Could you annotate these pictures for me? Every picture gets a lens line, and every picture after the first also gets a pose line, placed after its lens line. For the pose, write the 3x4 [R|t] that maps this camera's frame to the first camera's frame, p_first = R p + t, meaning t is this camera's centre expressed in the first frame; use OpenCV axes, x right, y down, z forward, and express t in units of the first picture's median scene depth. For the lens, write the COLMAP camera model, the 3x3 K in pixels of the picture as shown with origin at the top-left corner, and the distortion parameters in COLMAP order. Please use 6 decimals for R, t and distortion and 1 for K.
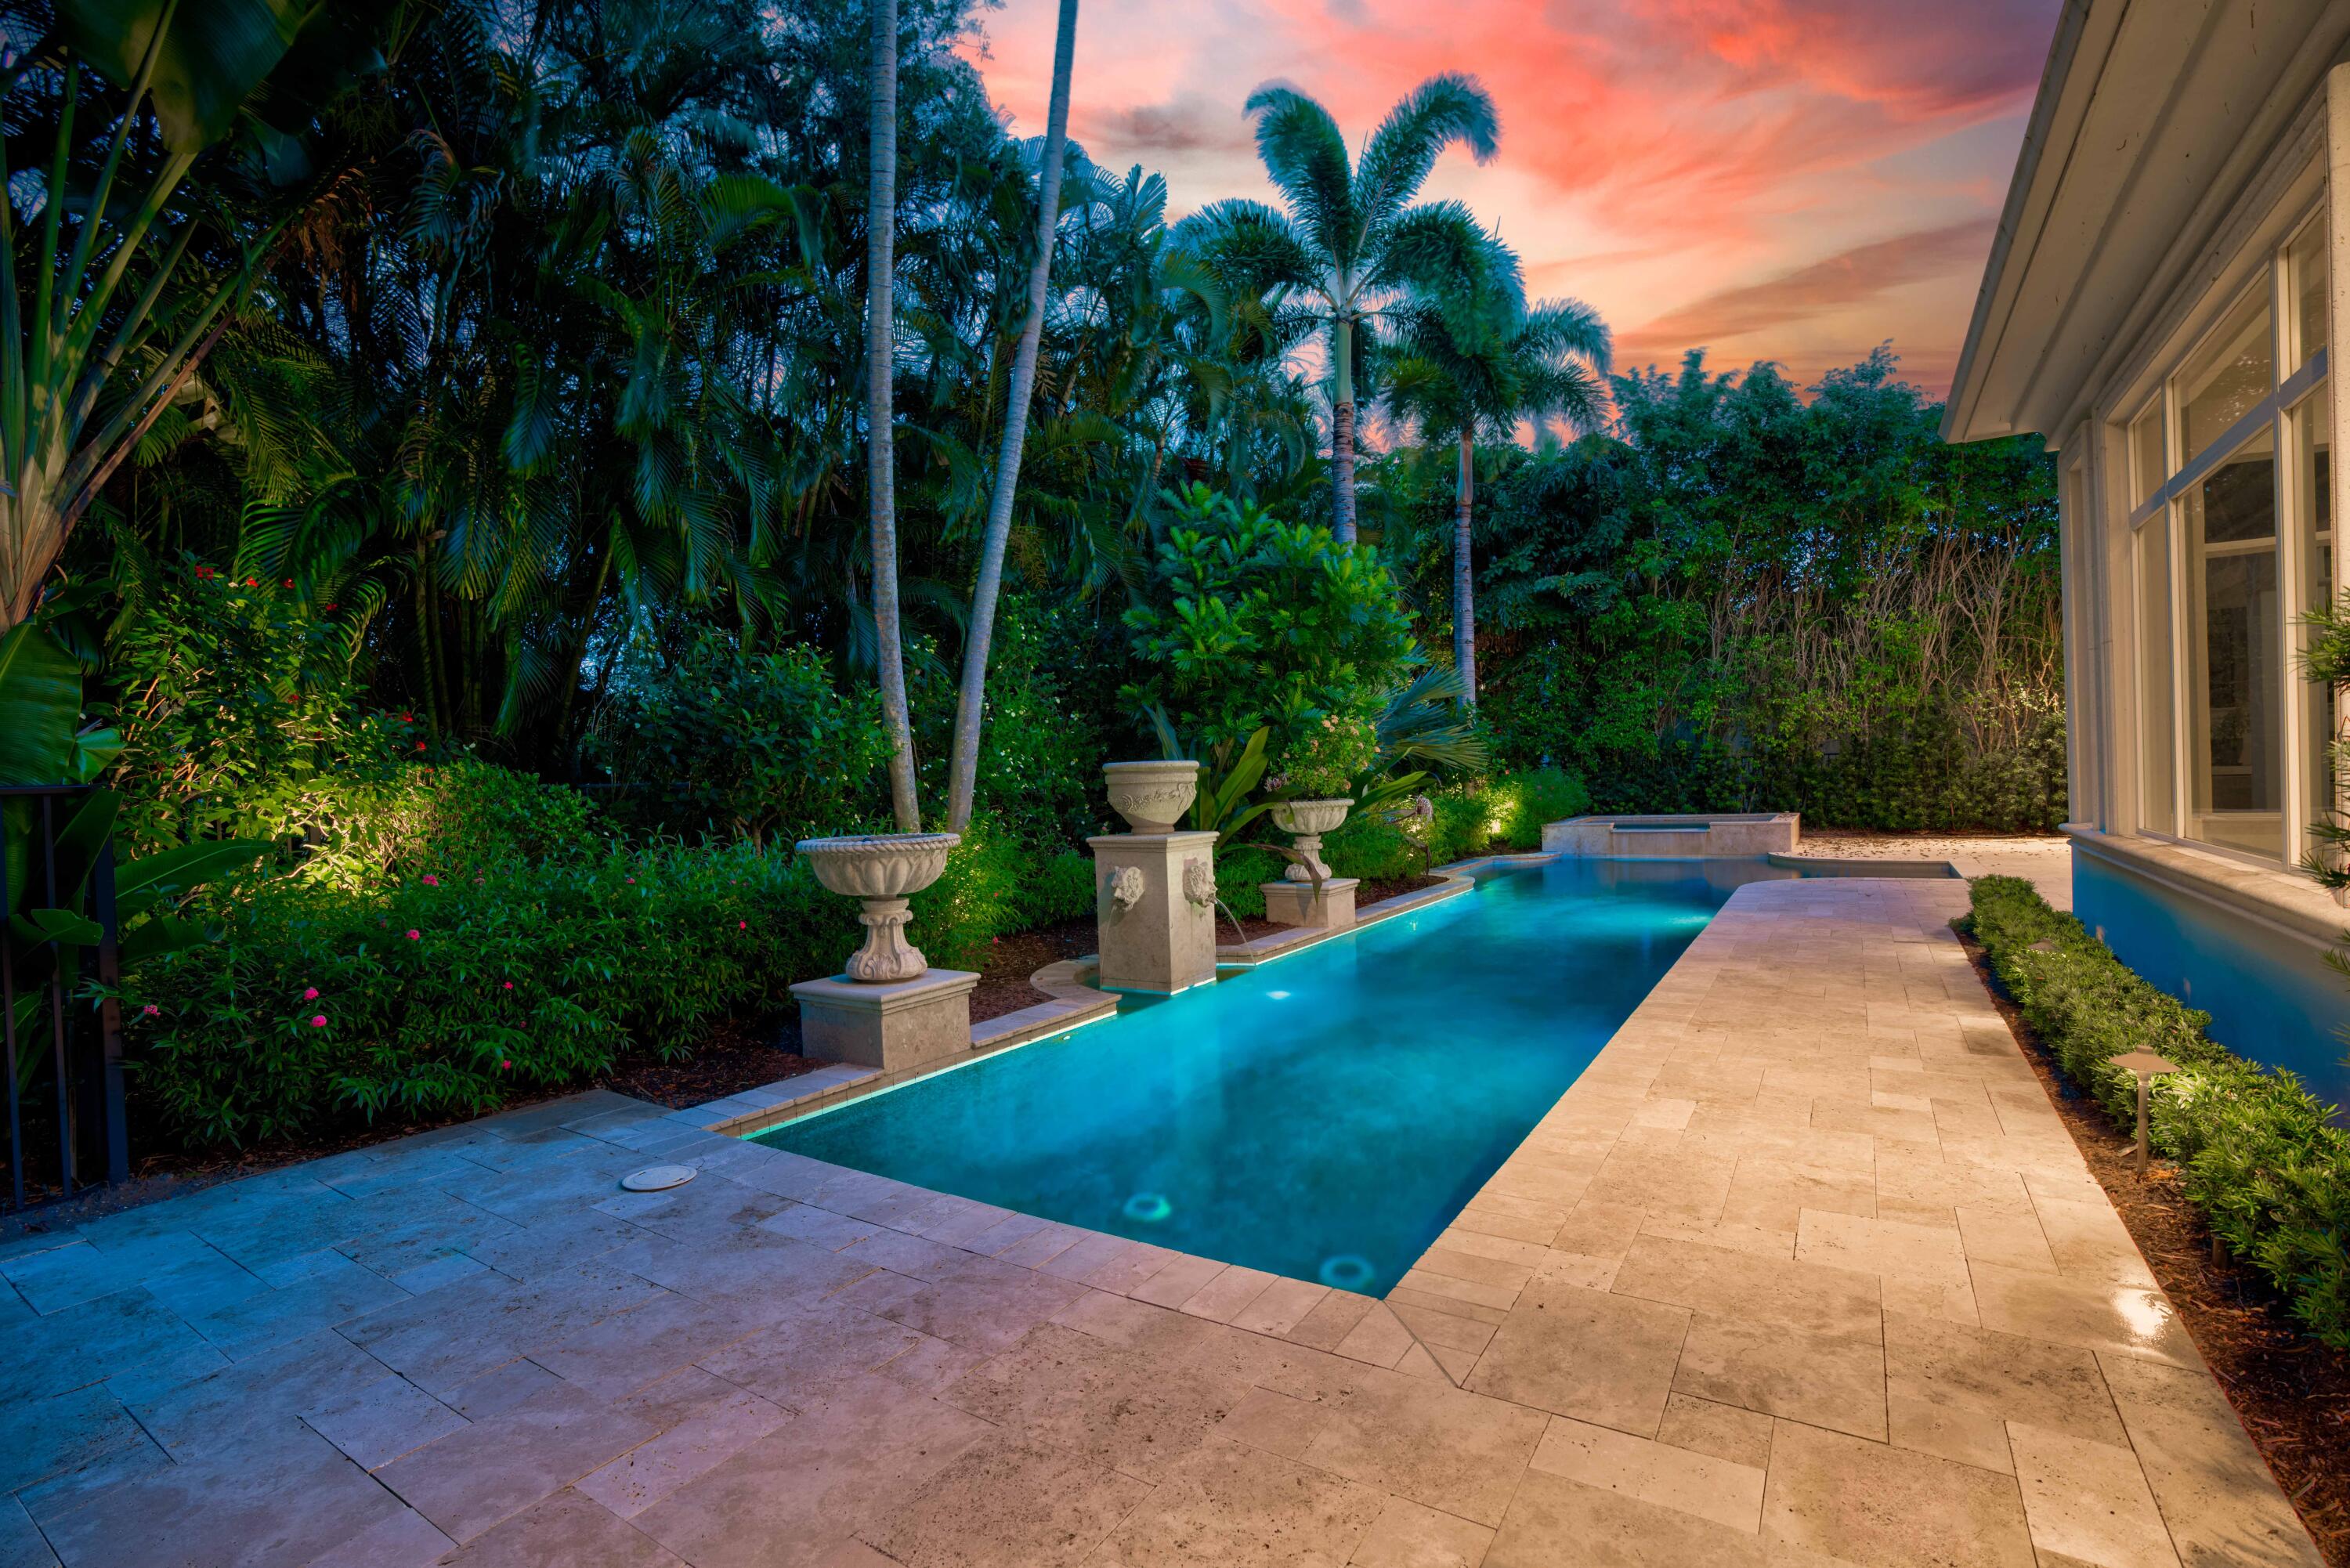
lens RADIAL K [[1075.7, 0, 1175.9], [0, 1075.7, 787.0], [0, 0, 1]] dist [-0.000447, -0.000056]
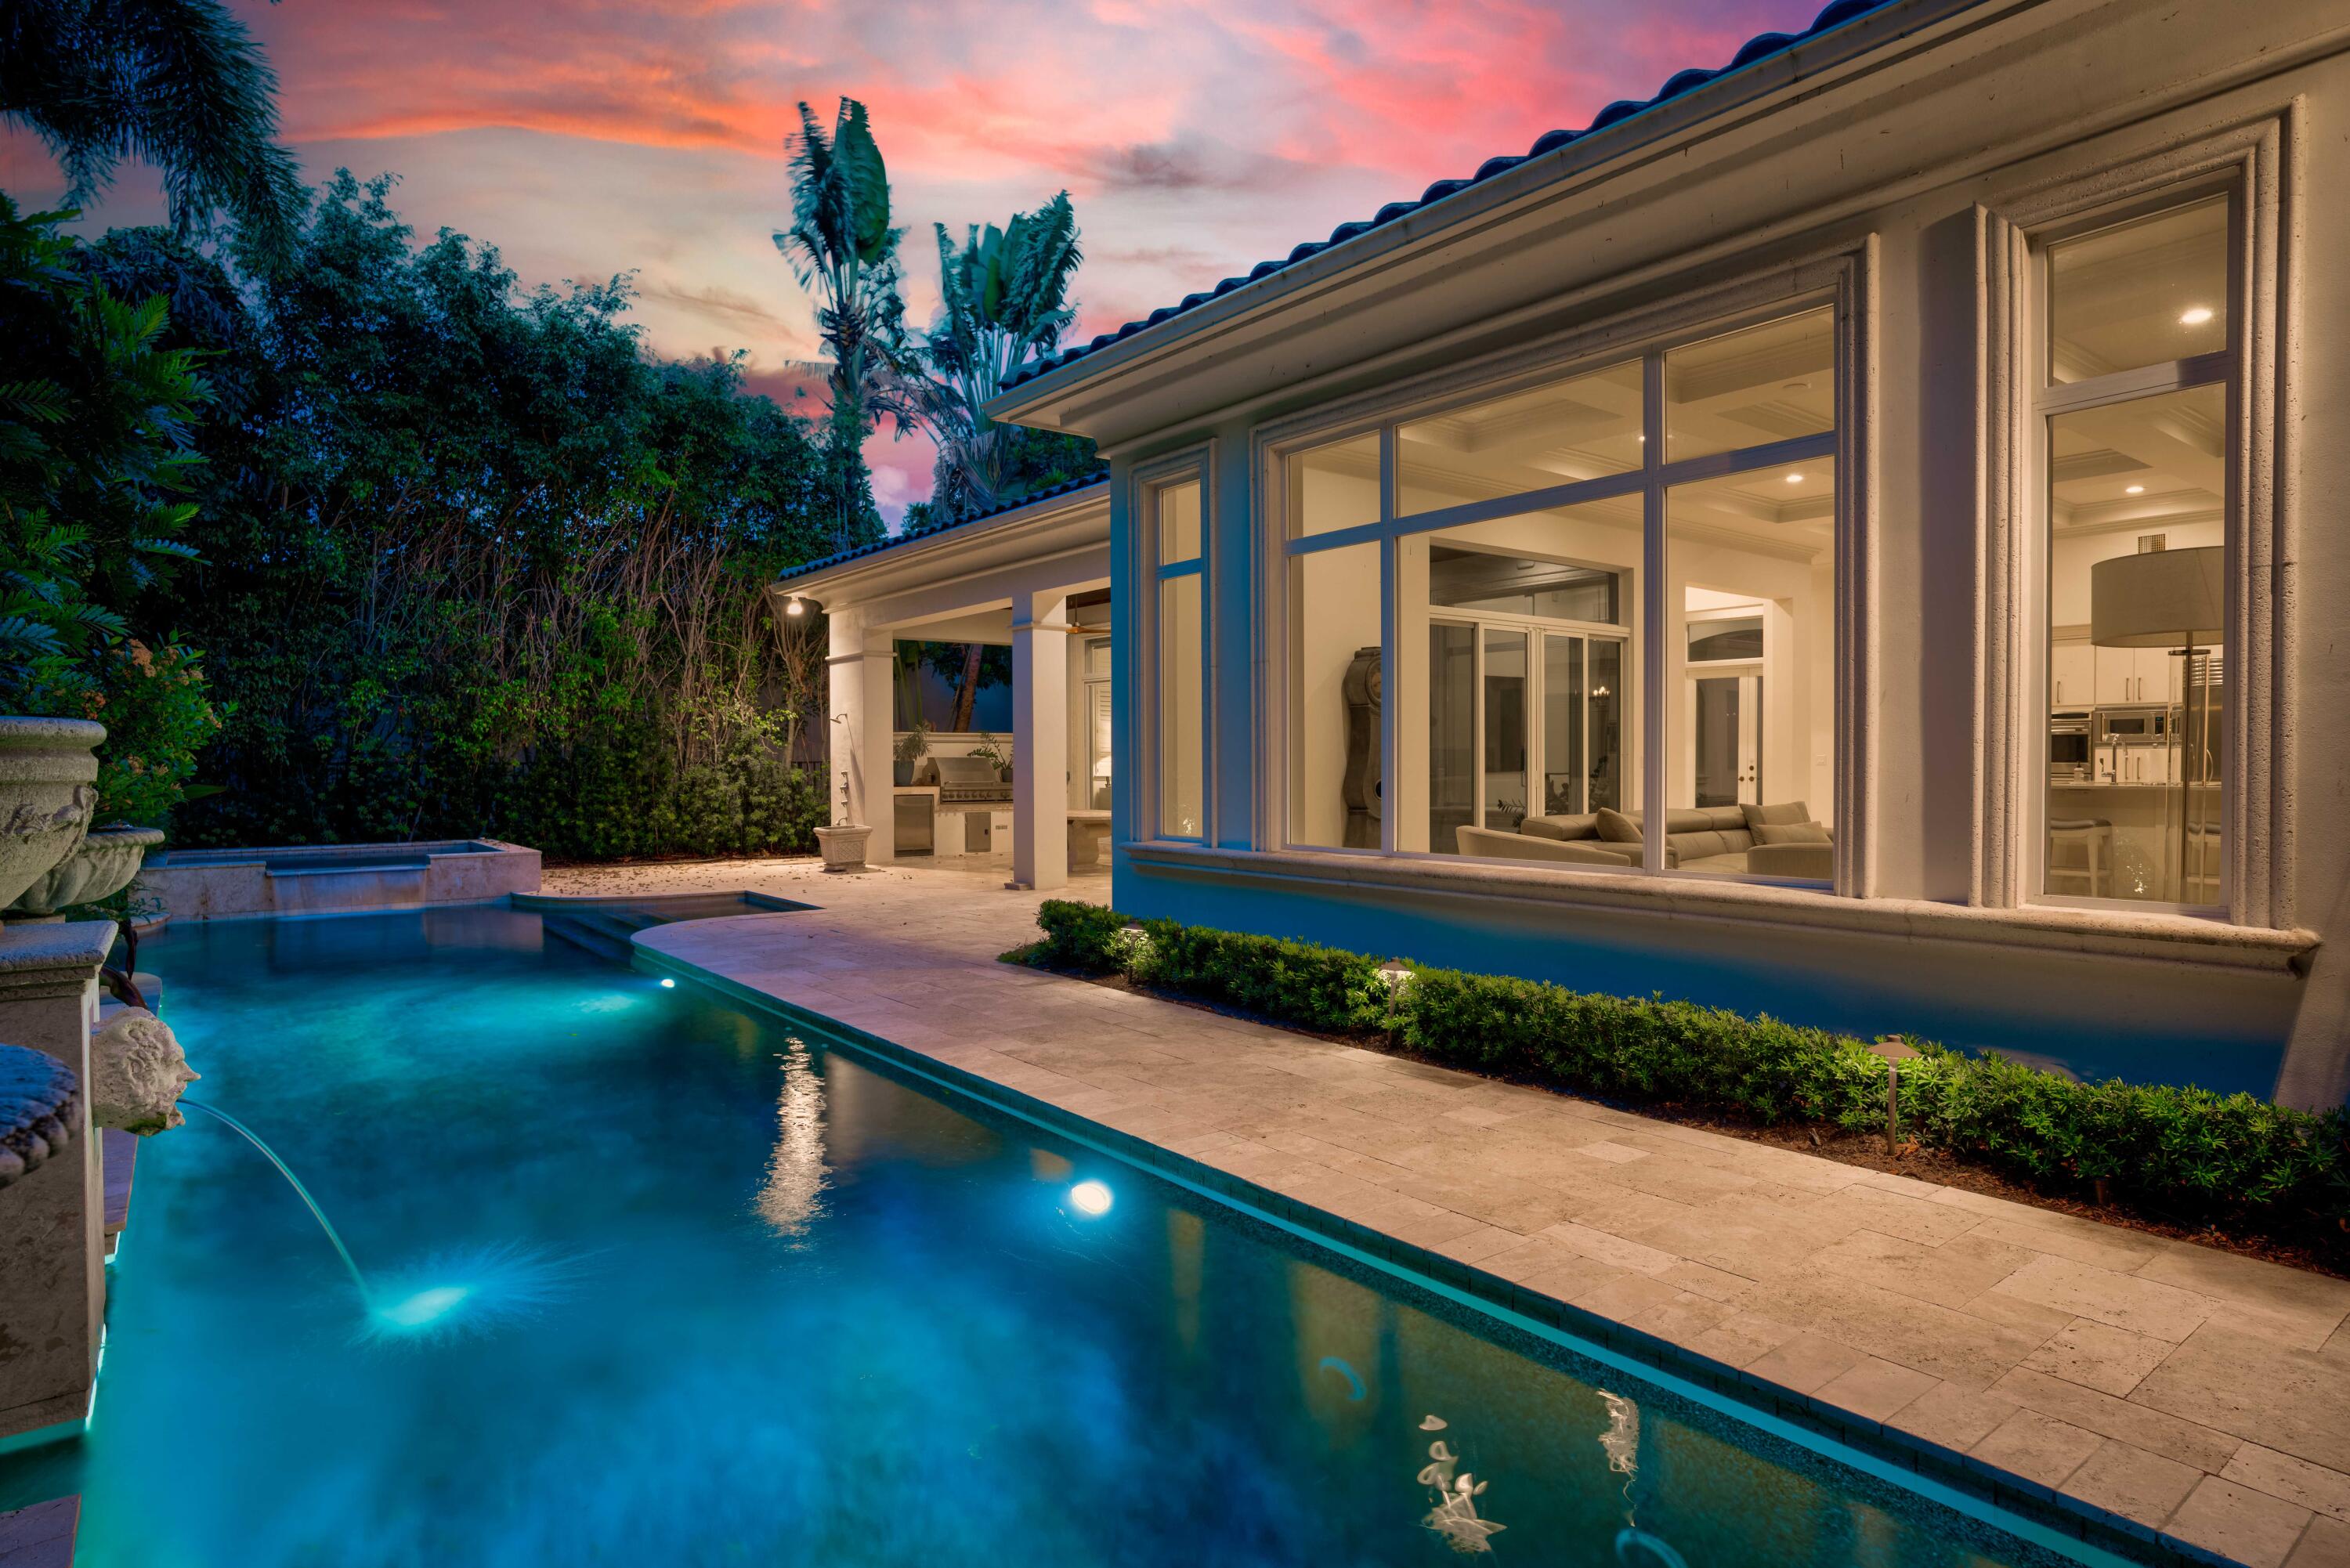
lens RADIAL K [[1301.1, 0, 1176.7], [0, 1301.1, 781.1], [0, 0, 1]] dist [-0.023555, 0.004386]
pose [[0.346708, 0.019486, 0.937771, -0.121943], [-0.000458, 0.999788, -0.020605, 0.001651], [-0.937973, 0.006714, 0.346643, 0.250749]]
